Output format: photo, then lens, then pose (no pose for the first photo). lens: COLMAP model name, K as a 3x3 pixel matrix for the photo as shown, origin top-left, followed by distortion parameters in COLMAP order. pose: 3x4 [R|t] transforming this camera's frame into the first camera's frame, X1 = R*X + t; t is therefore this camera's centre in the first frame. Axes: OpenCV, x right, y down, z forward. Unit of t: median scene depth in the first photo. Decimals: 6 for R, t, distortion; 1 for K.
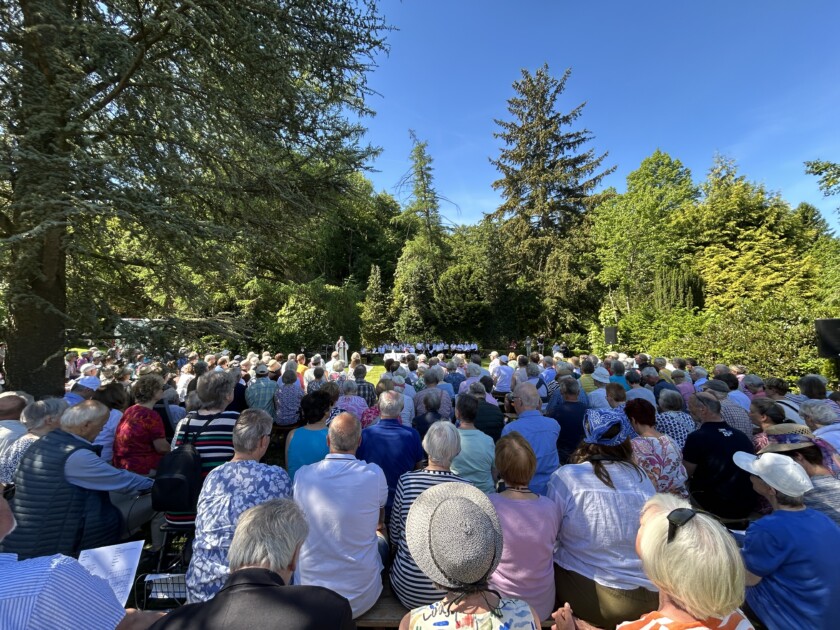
lens RADIAL K [[342.5, 0, 420.0], [0, 342.5, 315.0], [0, 0, 1]] dist [0.000038, 0.000356]
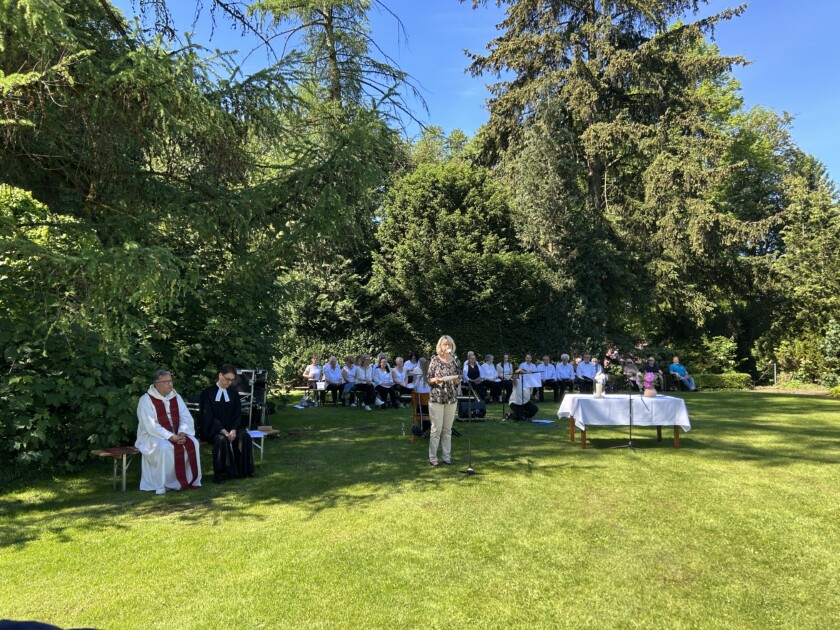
lens RADIAL K [[634.9, 0, 419.8], [0, 634.9, 318.5], [0, 0, 1]] dist [0.058401, -0.060761]
pose [[0.872802, 0.024038, 0.487483, -0.258626], [-0.028726, 0.999585, 0.002141, 0.031452], [-0.487229, -0.015872, 0.873130, 0.361928]]
